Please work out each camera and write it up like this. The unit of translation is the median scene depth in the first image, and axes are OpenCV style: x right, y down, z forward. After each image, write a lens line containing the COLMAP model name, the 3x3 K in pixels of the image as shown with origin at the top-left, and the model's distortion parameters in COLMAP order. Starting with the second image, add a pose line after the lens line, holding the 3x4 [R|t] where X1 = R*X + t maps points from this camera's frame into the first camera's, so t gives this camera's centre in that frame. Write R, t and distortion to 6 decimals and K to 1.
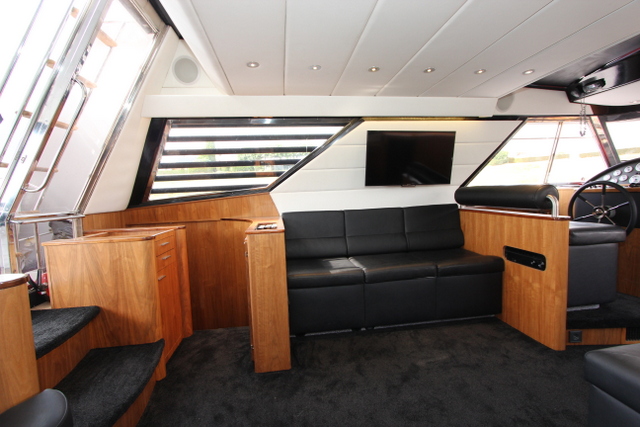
lens RADIAL K [[294.6, 0, 319.1], [0, 294.6, 215.4], [0, 0, 1]] dist [-0.015680, 0.001746]
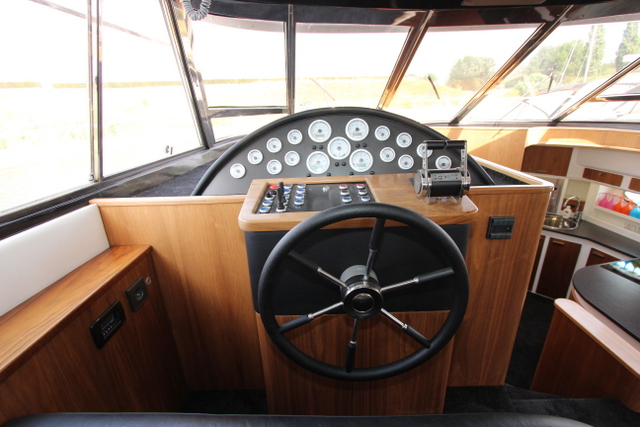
lens RADIAL K [[294.6, 0, 318.9], [0, 294.6, 214.2], [0, 0, 1]] dist [-0.015680, 0.001746]
pose [[0.143125, -0.313774, 0.938648, 0.720053], [0.105318, 0.947856, 0.300793, -0.200398], [-0.984085, 0.055806, 0.168708, 1.019448]]
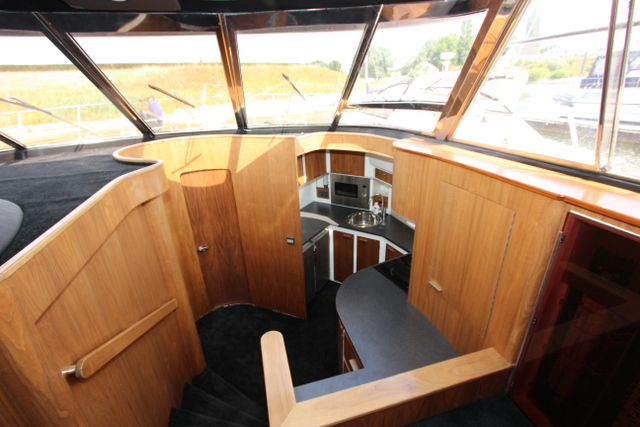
lens RADIAL K [[294.6, 0, 319.6], [0, 294.6, 214.8], [0, 0, 1]] dist [-0.015680, 0.001746]
pose [[-0.133024, -0.353012, 0.926114, 0.863595], [0.116182, 0.922422, 0.368292, -0.214410], [-0.984280, 0.156590, -0.081690, 0.453149]]
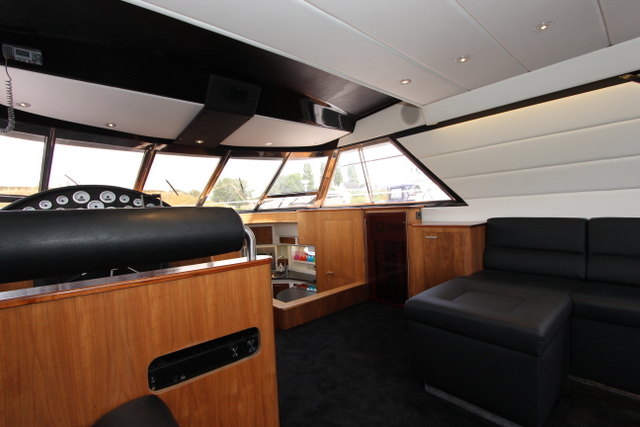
lens RADIAL K [[294.6, 0, 320.3], [0, 294.6, 214.4], [0, 0, 1]] dist [-0.015680, 0.001746]
pose [[-0.550274, 0.049119, 0.833538, 0.167594], [0.132760, 0.990716, 0.029263, -0.071509], [-0.824362, 0.126763, -0.551686, 0.997076]]
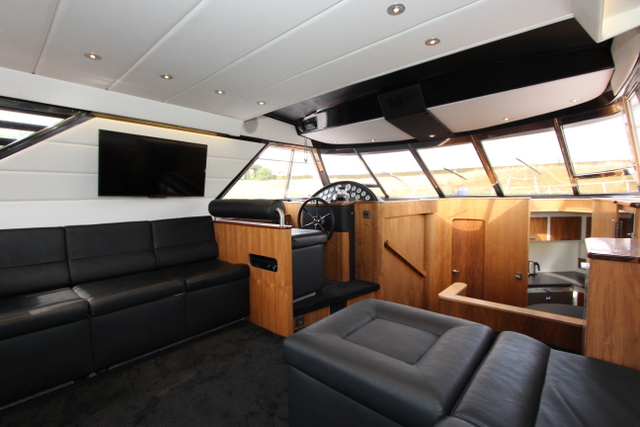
lens RADIAL K [[294.6, 0, 318.2], [0, 294.6, 216.4], [0, 0, 1]] dist [-0.015680, 0.001746]
pose [[0.752125, -0.014772, 0.658855, 0.095897], [0.036221, 0.999164, -0.018946, -0.006079], [-0.658024, 0.038114, 0.752032, -0.015658]]
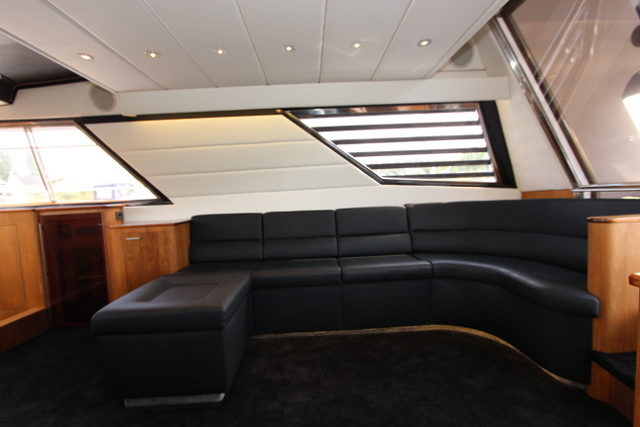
lens RADIAL K [[294.6, 0, 318.9], [0, 294.6, 213.7], [0, 0, 1]] dist [-0.015680, 0.001746]
pose [[-0.990916, 0.081047, 0.107316, 0.110248], [0.095258, 0.986296, 0.134708, -0.059347], [-0.094927, 0.143708, -0.985057, 0.979600]]
